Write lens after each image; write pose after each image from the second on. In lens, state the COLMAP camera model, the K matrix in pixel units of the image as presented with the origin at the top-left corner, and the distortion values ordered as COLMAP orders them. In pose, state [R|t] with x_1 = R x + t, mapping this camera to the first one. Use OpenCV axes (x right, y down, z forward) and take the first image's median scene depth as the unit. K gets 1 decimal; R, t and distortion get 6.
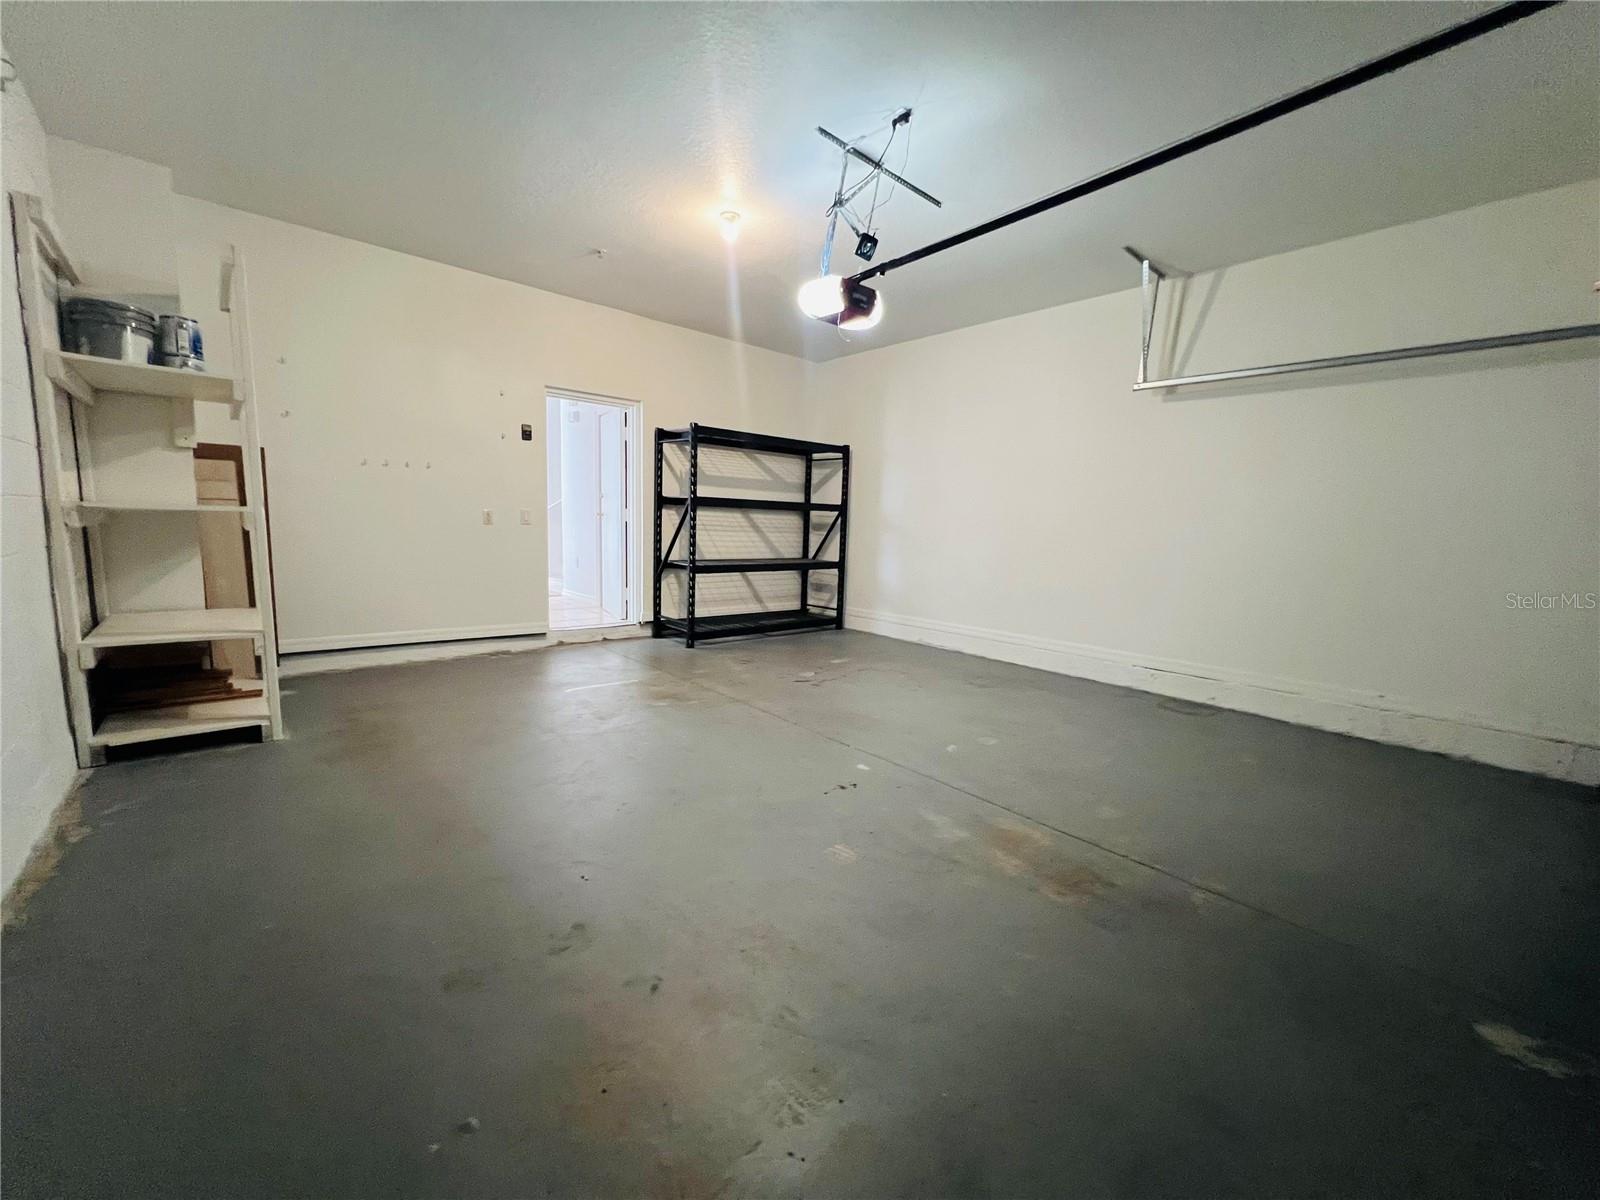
lens RADIAL K [[636.7, 0, 800.0], [0, 636.7, 600.0], [0, 0, 1]] dist [-0.001442, -0.000020]
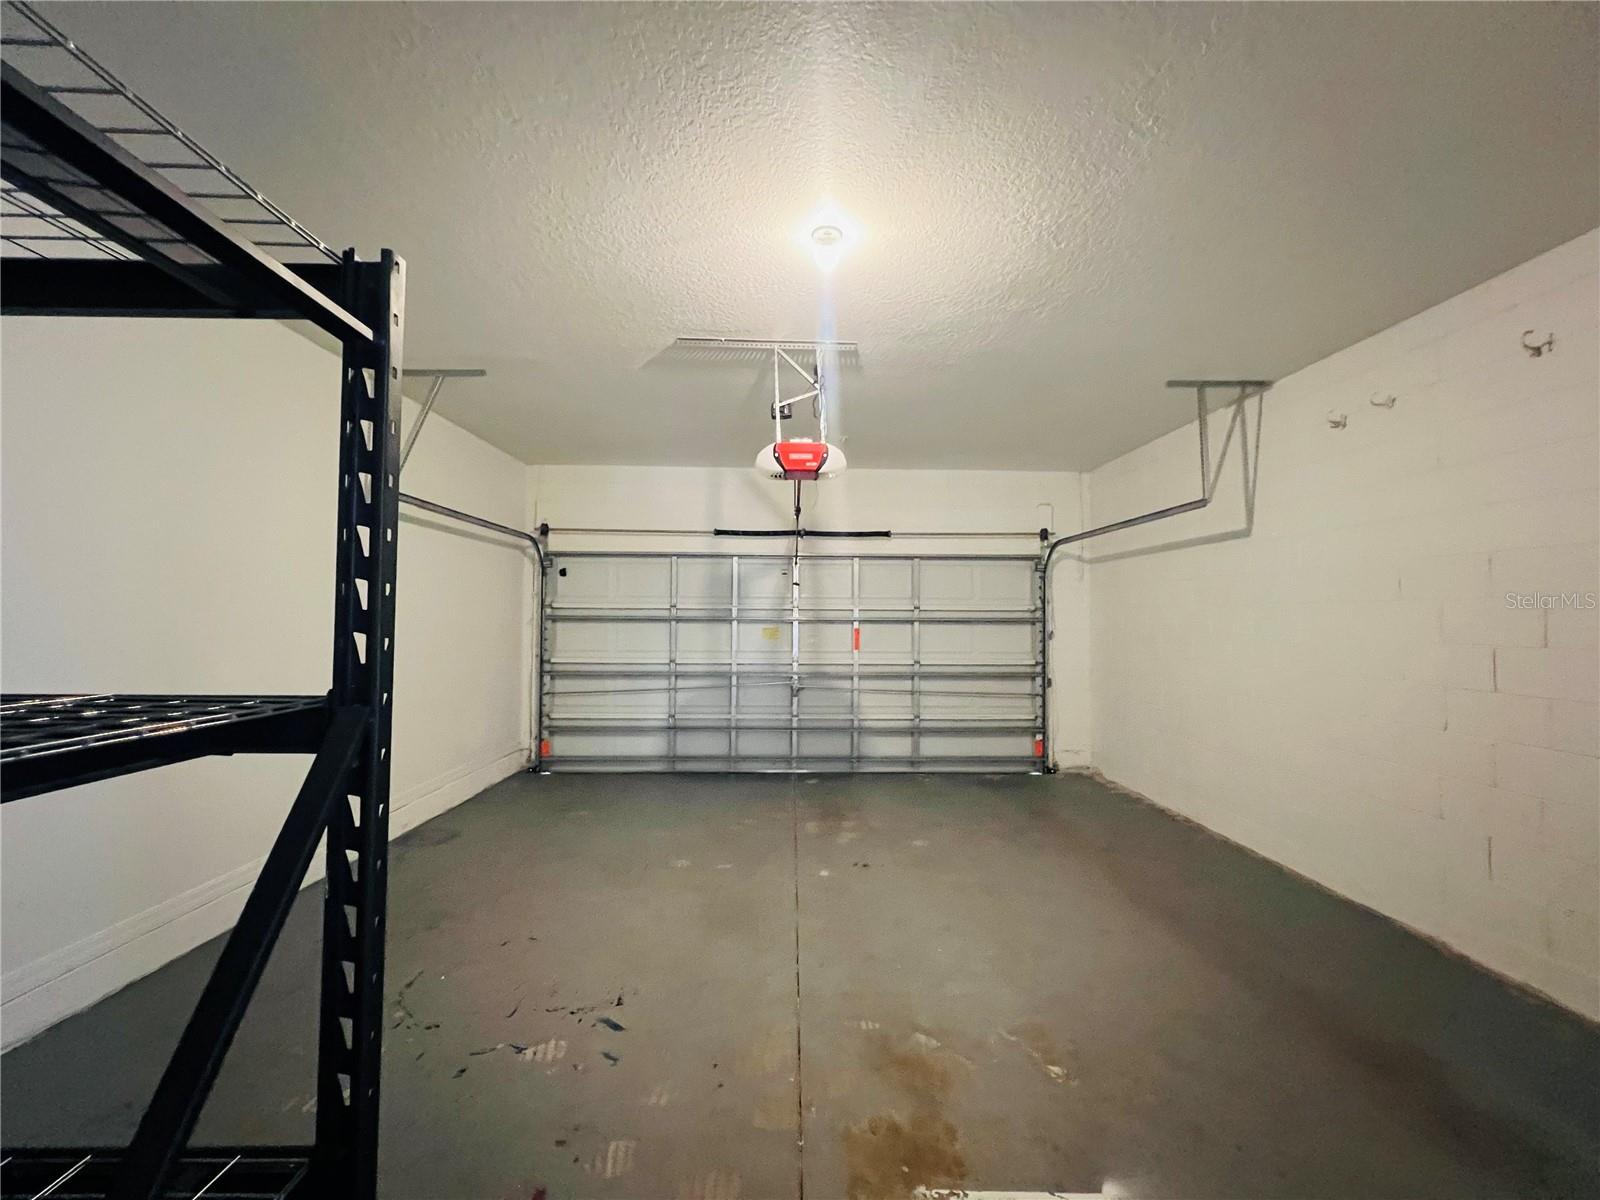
lens RADIAL K [[641.5, 0, 802.4], [0, 641.5, 597.8], [0, 0, 1]] dist [-0.000460, 0.000402]
pose [[-0.746145, 0.012256, 0.665670, -0.510849], [0.100580, 0.990430, 0.094505, -0.268536], [-0.658142, 0.137468, -0.740238, 1.433105]]
